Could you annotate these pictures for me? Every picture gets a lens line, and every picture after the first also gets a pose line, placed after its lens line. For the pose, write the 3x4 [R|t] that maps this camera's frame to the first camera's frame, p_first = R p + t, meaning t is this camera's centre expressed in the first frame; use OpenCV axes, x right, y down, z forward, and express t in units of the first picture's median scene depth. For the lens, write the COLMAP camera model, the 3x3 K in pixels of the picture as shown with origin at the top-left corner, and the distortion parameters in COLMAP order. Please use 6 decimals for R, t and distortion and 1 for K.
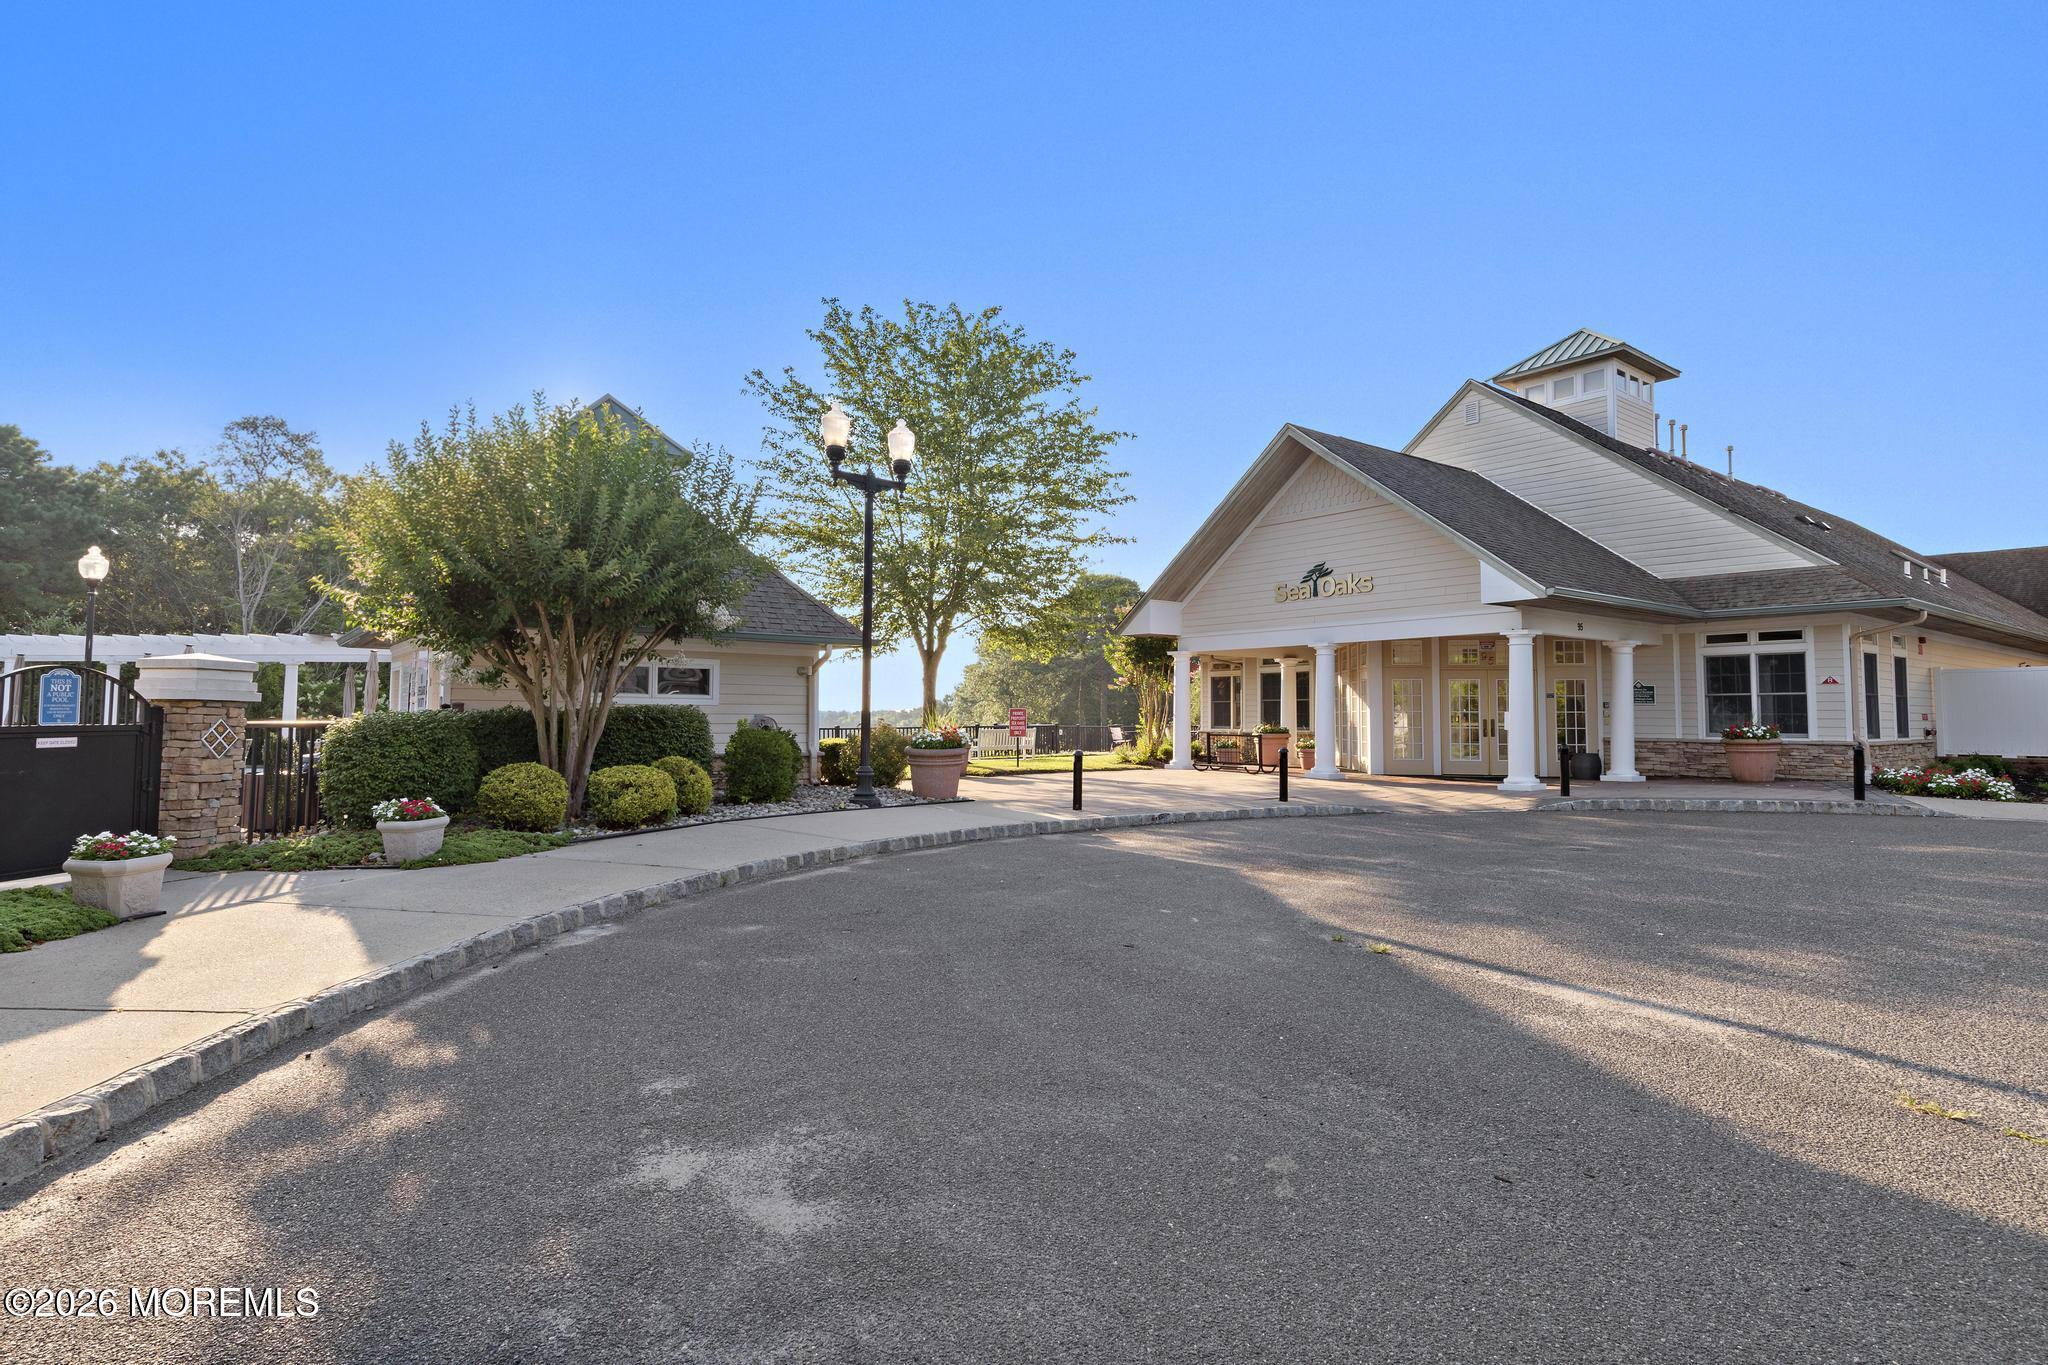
lens RADIAL K [[1040.1, 0, 1025.8], [0, 1040.1, 662.7], [0, 0, 1]] dist [0.001331, 0.000248]
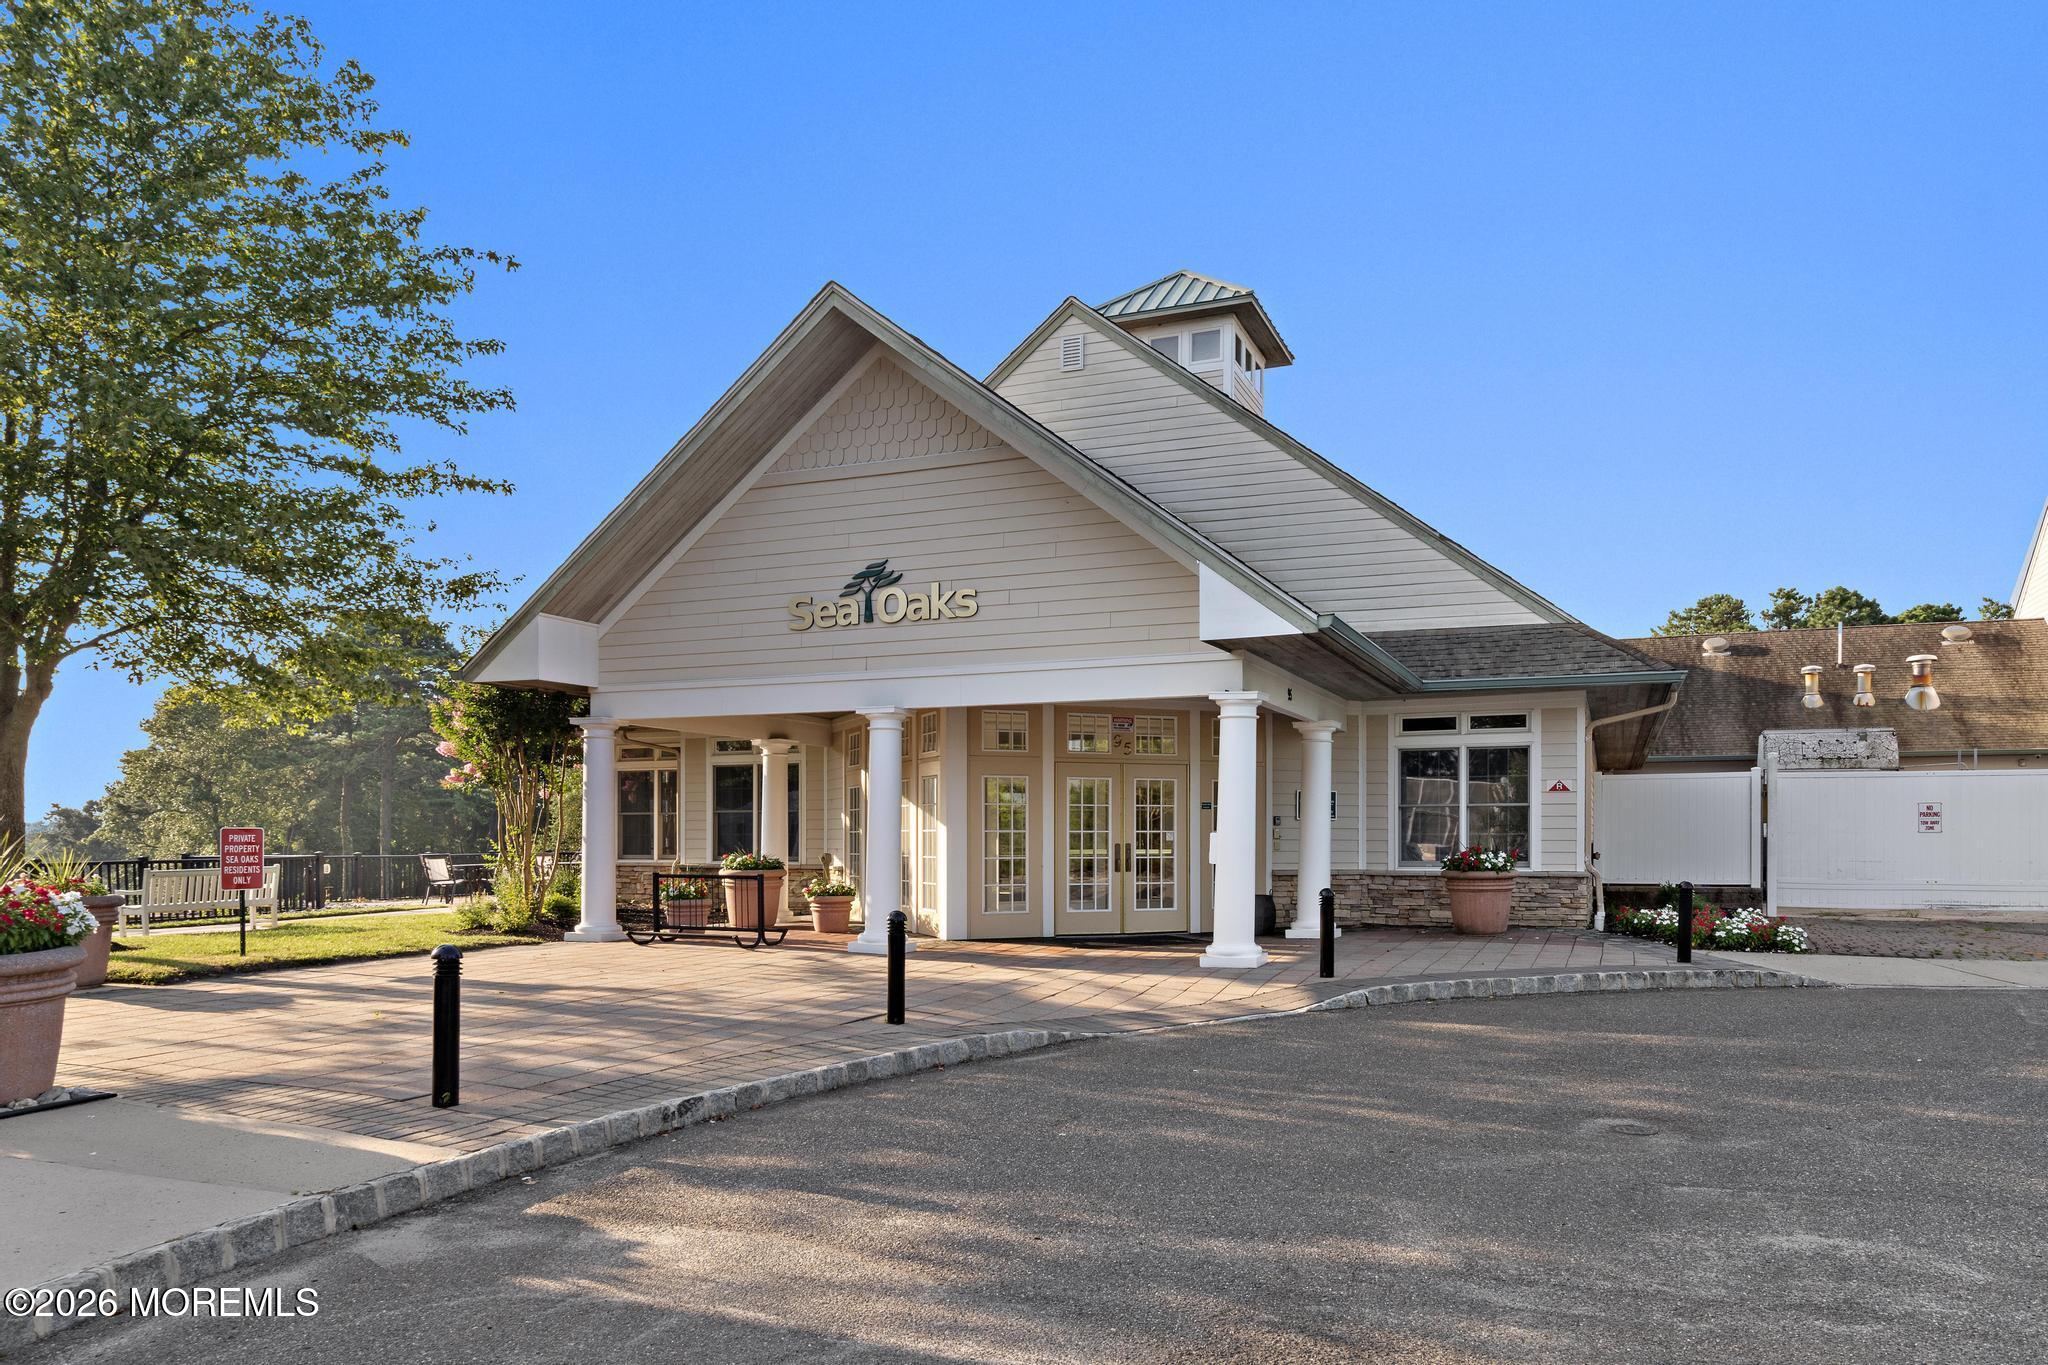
lens RADIAL K [[1375.5, 0, 1028.3], [0, 1375.5, 845.3], [0, 0, 1]] dist [0.006266, -0.000744]
pose [[0.868104, -0.008129, 0.496315, -0.007880], [-0.021790, 0.998278, 0.054465, 0.011243], [-0.495903, -0.058096, 0.866432, 0.297315]]
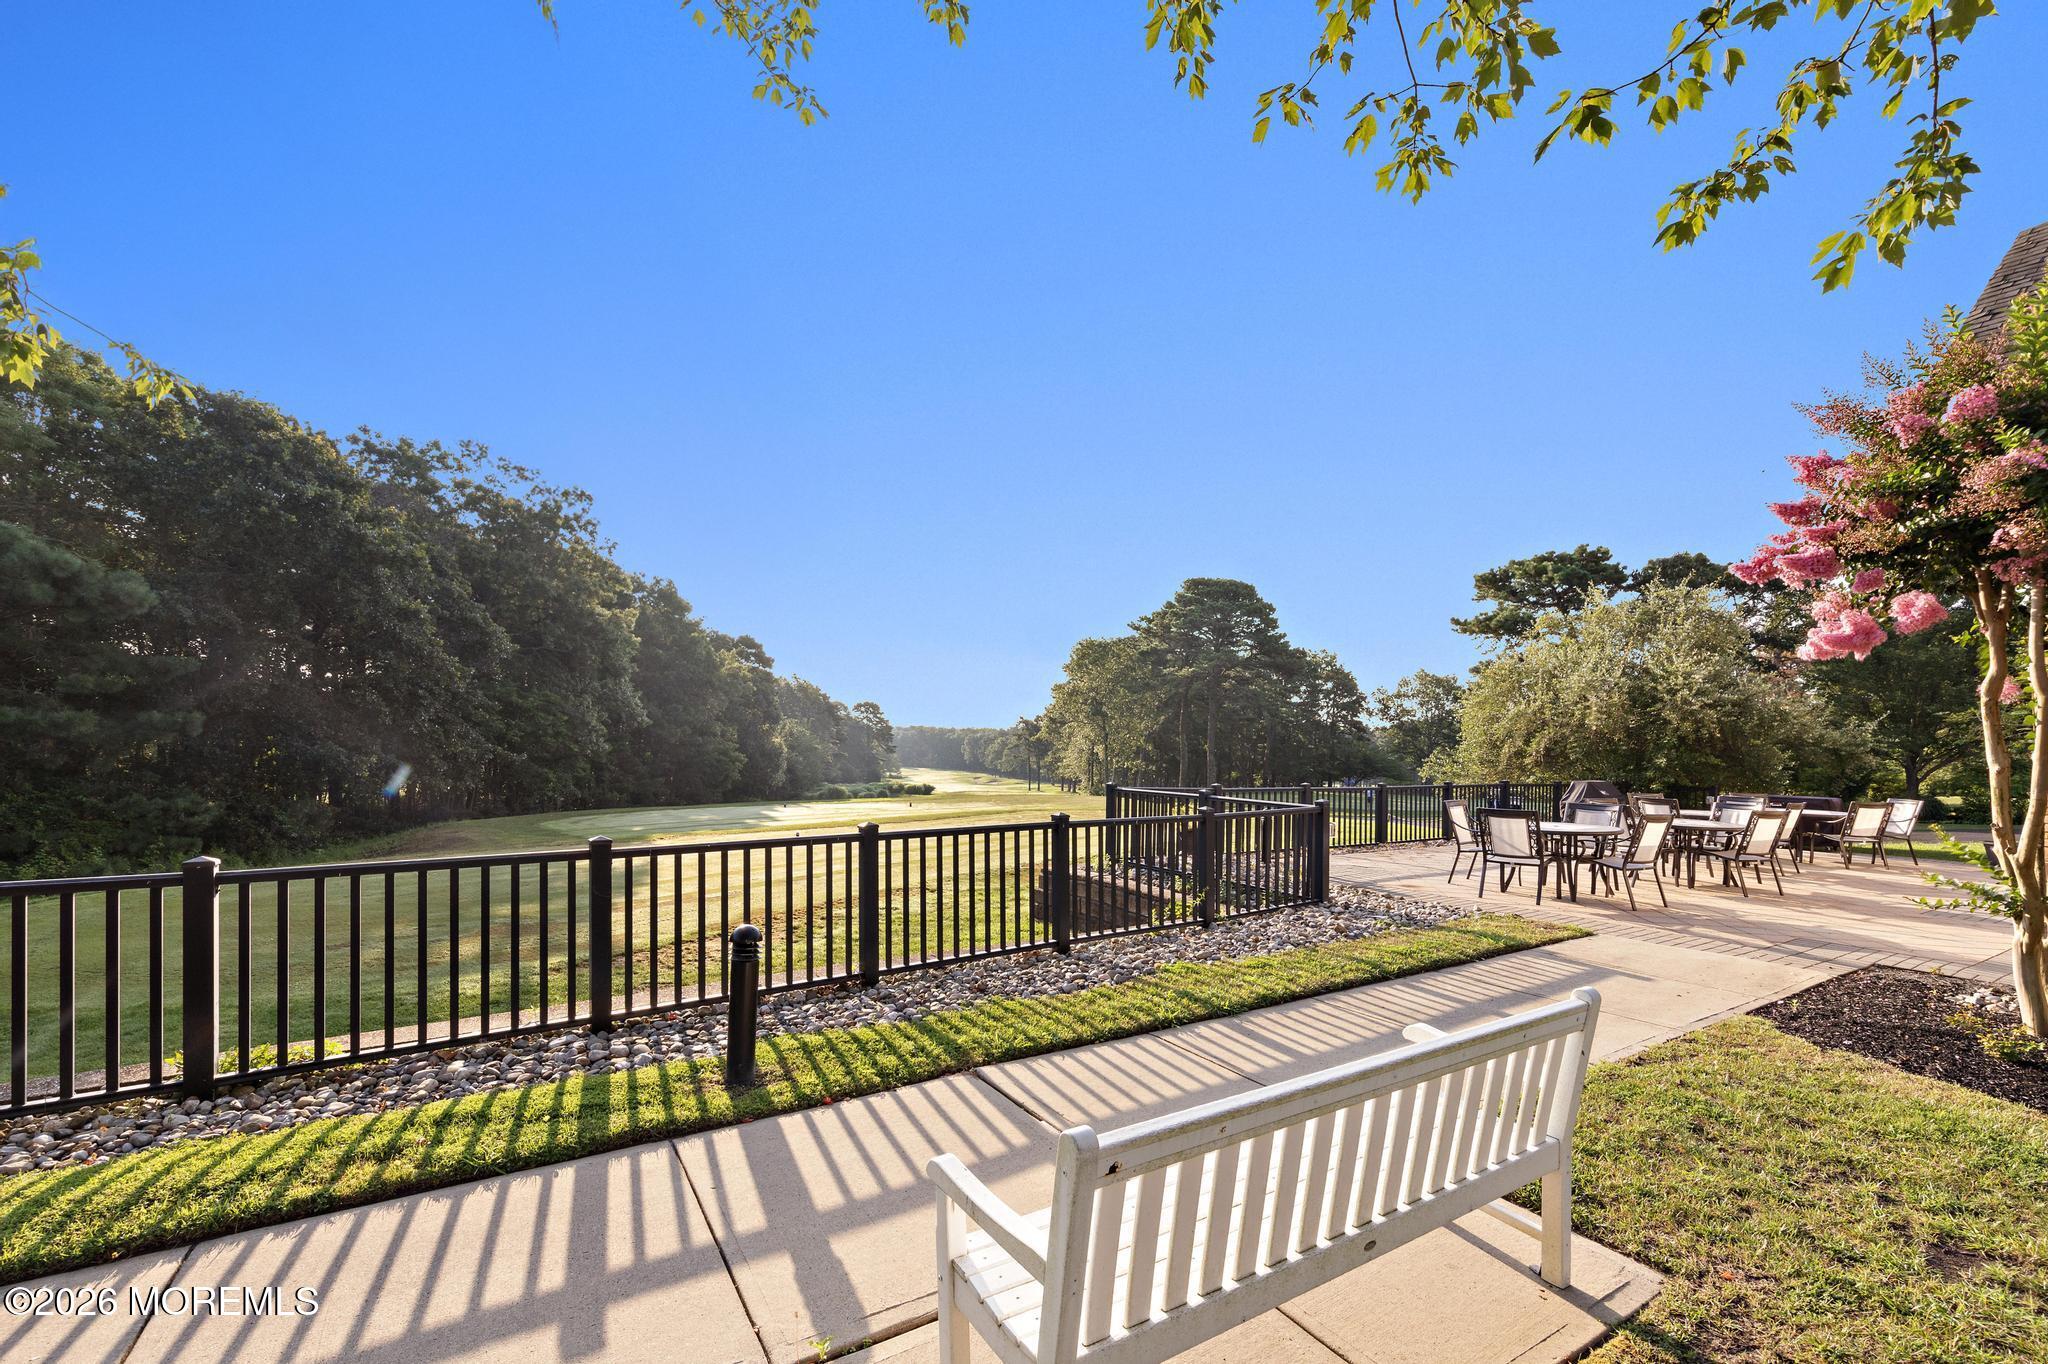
lens RADIAL K [[856.1, 0, 1027.2], [0, 856.1, 727.4], [0, 0, 1]] dist [0.000304, -0.000226]
pose [[0.995438, 0.020000, -0.093294, -0.047824], [-0.015915, 0.998890, 0.044331, 0.041845], [0.094077, -0.042644, 0.994651, 1.172586]]
